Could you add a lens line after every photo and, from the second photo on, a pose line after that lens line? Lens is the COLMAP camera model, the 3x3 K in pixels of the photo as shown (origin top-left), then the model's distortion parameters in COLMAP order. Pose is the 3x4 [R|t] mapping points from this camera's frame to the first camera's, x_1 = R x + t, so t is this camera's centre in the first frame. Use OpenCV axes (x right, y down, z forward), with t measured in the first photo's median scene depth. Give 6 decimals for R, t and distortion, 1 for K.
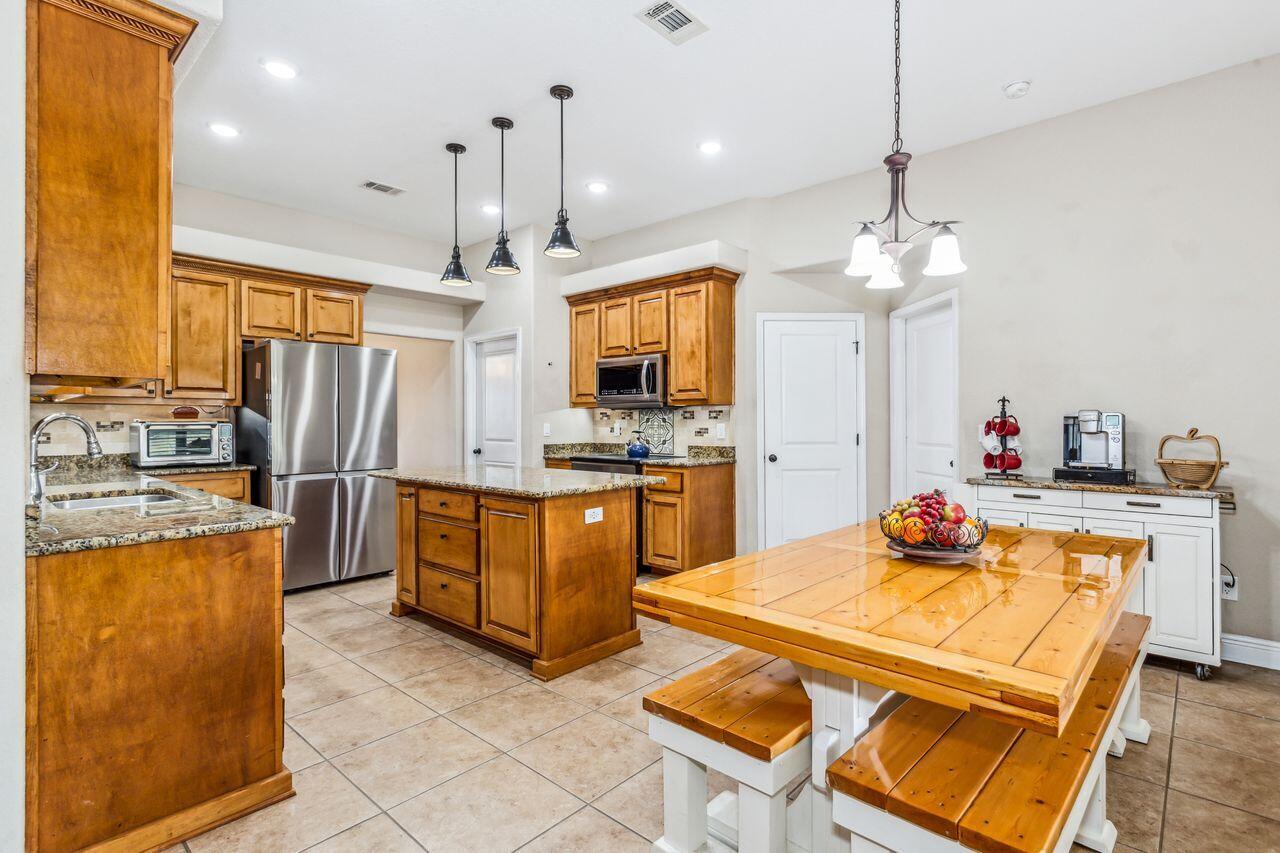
lens RADIAL K [[631.8, 0, 640.0], [0, 631.8, 426.5], [0, 0, 1]] dist [0.001148, 0.000053]
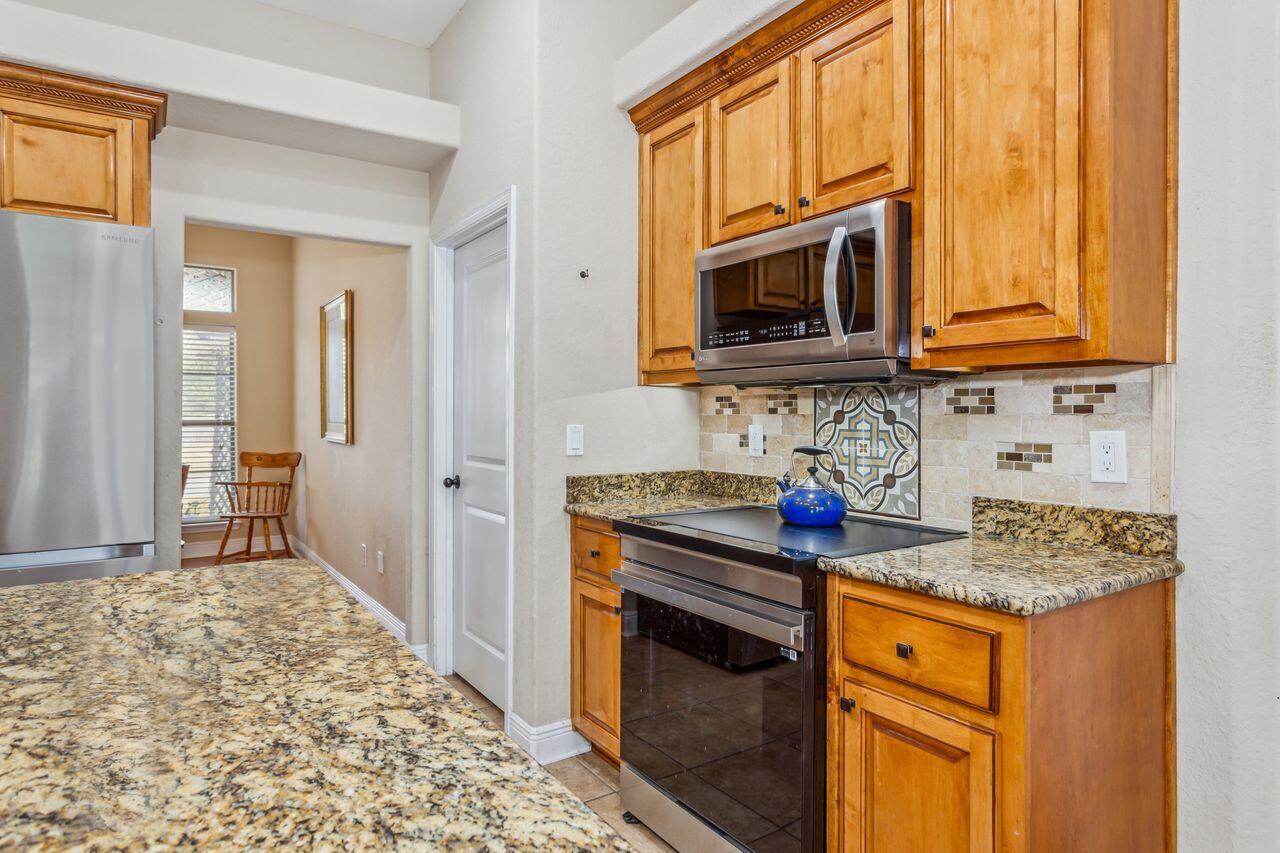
lens RADIAL K [[743.9, 0, 640.0], [0, 743.9, 426.5], [0, 0, 1]] dist [-0.028793, 0.001044]
pose [[0.974826, 0.005620, -0.222898, -0.004164], [-0.003889, 0.999959, 0.008203, -0.007684], [0.222935, -0.007130, 0.974807, 0.588720]]
